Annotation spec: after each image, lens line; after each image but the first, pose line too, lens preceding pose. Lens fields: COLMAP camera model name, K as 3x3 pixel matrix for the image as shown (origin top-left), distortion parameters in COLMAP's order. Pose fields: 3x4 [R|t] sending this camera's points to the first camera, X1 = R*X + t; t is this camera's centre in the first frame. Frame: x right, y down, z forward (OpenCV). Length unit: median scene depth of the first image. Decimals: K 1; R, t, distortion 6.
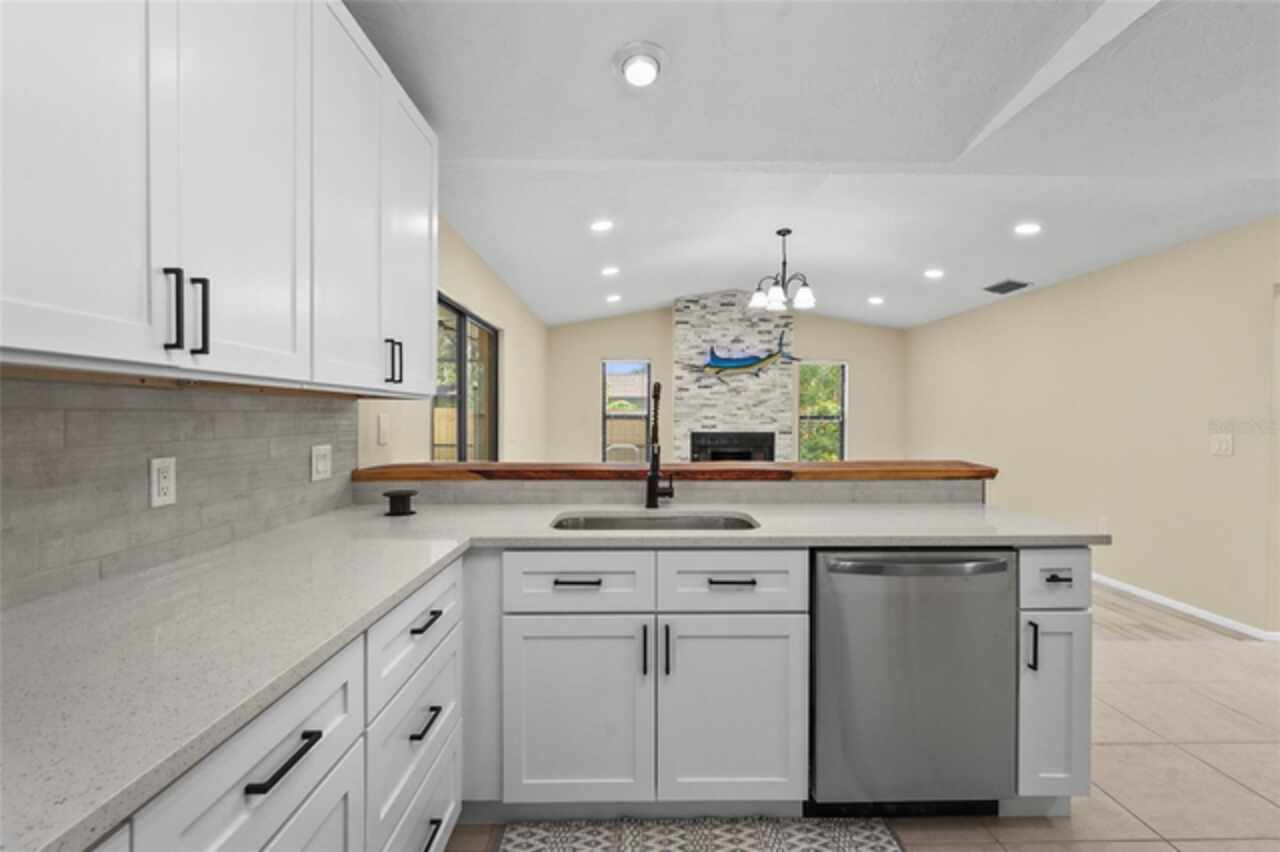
lens RADIAL K [[576.7, 0, 634.1], [0, 576.7, 429.3], [0, 0, 1]] dist [-0.000325, 0.000864]
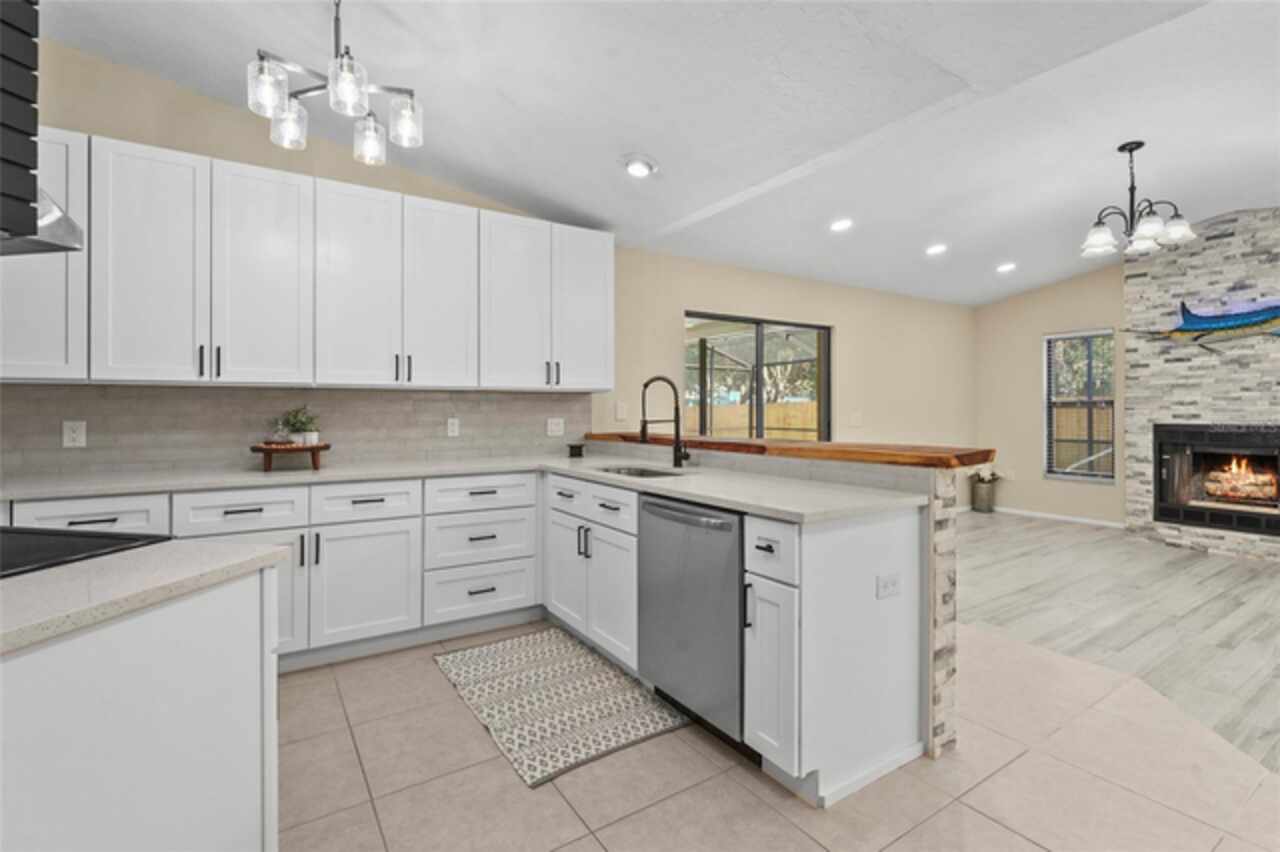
lens RADIAL K [[576.7, 0, 635.3], [0, 576.7, 414.6], [0, 0, 1]] dist [-0.000325, 0.000864]
pose [[0.535373, 0.003725, -0.844607, 0.367830], [-0.014478, 0.999884, -0.004767, 0.006579], [0.844492, 0.014780, 0.535365, 0.058699]]
